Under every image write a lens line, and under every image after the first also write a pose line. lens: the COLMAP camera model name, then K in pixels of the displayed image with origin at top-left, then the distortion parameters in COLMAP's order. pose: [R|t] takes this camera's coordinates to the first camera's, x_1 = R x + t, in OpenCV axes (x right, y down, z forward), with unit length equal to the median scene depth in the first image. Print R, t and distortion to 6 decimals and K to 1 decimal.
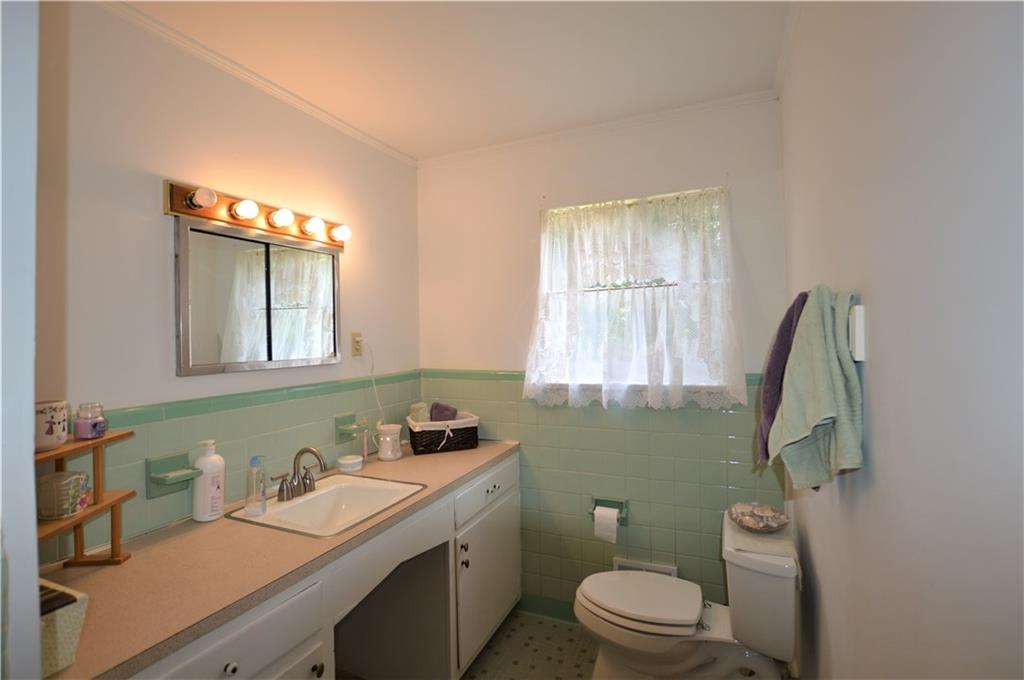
lens RADIAL K [[471.0, 0, 512.0], [0, 471.0, 340.0], [0, 0, 1]] dist [-0.040738, -0.000122]
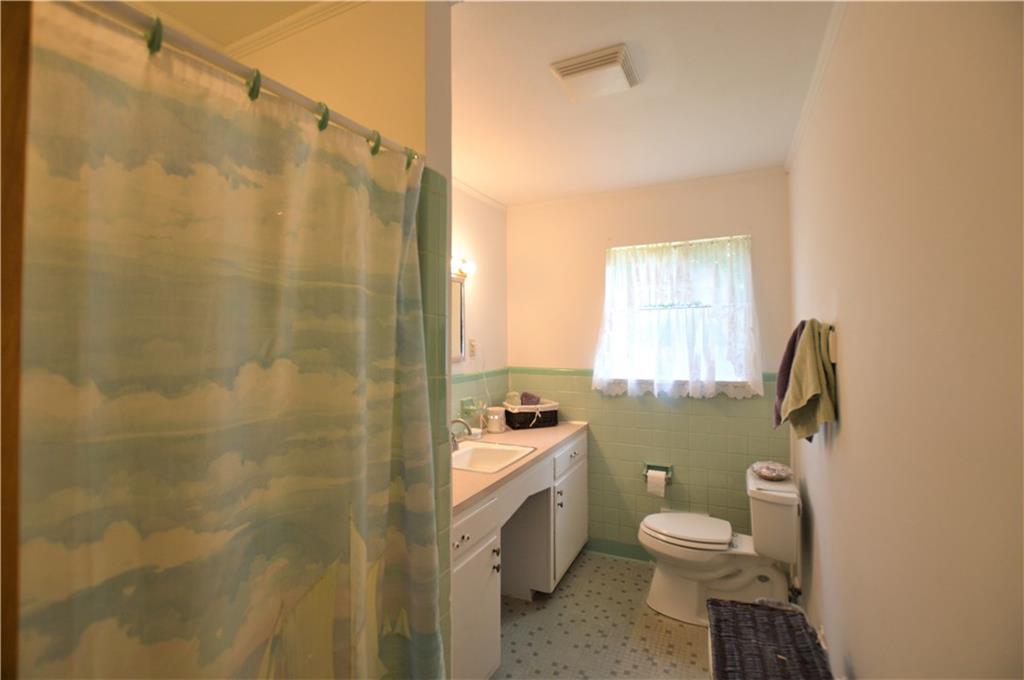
lens RADIAL K [[445.6, 0, 512.0], [0, 445.6, 340.0], [0, 0, 1]] dist [-0.040736, 0.000023]
pose [[0.999232, 0.012419, -0.037157, -0.172259], [-0.012646, 0.999903, -0.005885, -0.006740], [0.037080, 0.006351, 0.999292, -0.294347]]
